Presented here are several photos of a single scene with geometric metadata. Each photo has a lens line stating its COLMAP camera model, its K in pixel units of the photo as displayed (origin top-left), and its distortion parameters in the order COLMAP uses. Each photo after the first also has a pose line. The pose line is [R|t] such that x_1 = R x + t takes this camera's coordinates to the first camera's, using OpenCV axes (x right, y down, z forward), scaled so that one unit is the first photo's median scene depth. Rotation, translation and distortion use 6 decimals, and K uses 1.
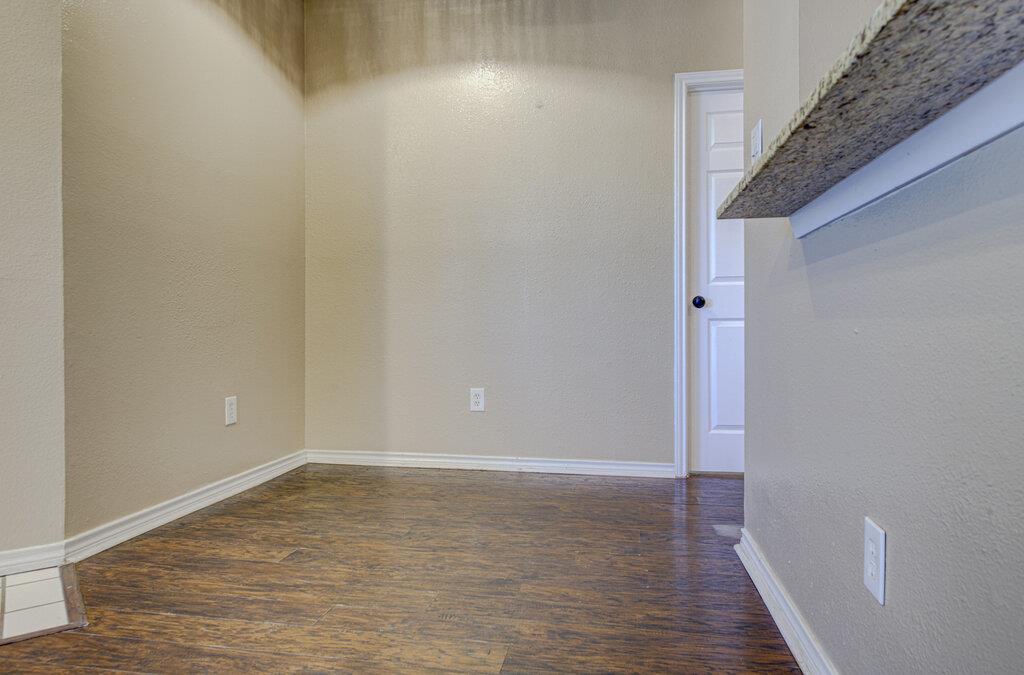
lens RADIAL K [[643.3, 0, 512.0], [0, 643.3, 337.5], [0, 0, 1]] dist [-0.004401, -0.000843]
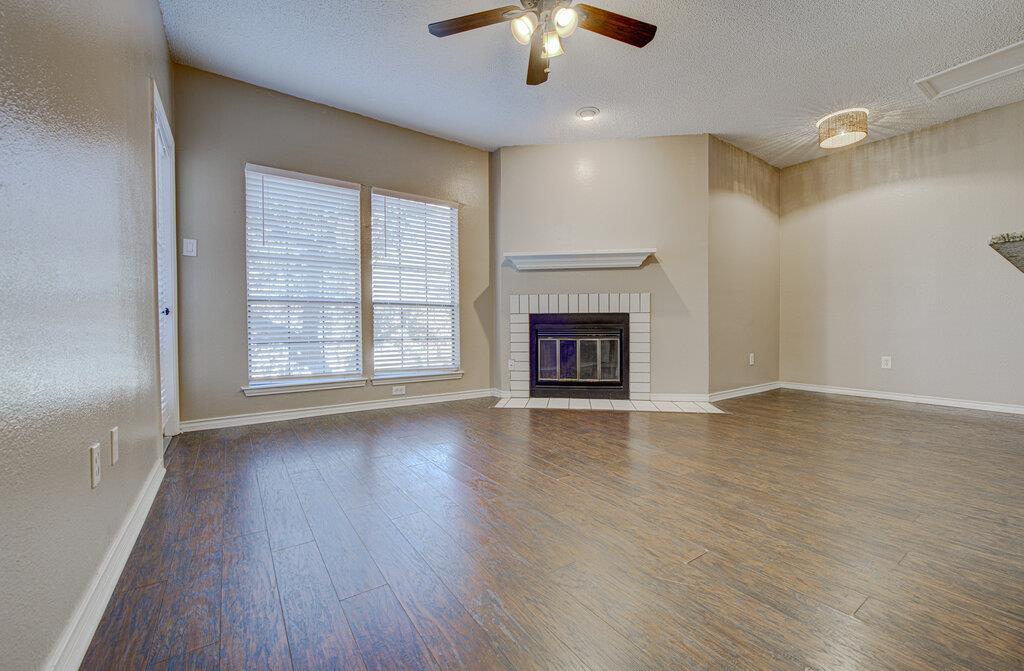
lens RADIAL K [[412.9, 0, 512.0], [0, 412.9, 335.5], [0, 0, 1]] dist [-0.003756, -0.000285]
pose [[0.700250, 0.008180, -0.713851, 0.038639], [-0.006142, 0.999966, 0.005433, 0.017600], [0.713872, 0.000580, 0.700276, -0.639138]]
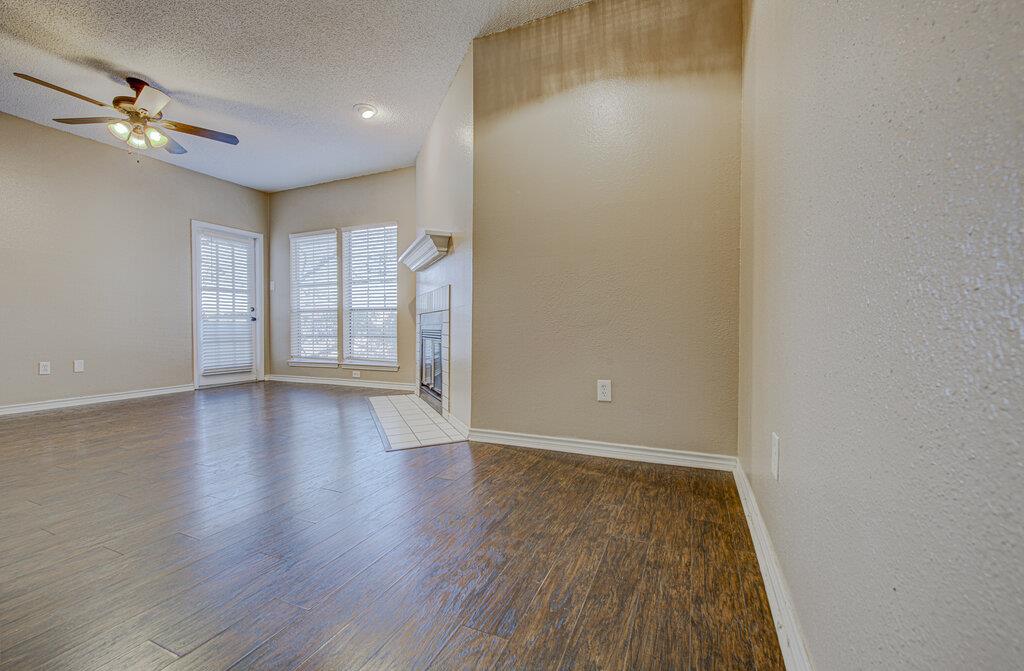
lens RADIAL K [[409.0, 0, 527.4], [0, 409.0, 335.4], [0, 0, 1]] dist [0.002776, -0.000006]
pose [[-0.221487, 0.013815, -0.975065, 0.349002], [-0.019498, 0.999637, 0.018592, -0.007178], [0.974968, 0.023130, -0.221137, 0.927627]]
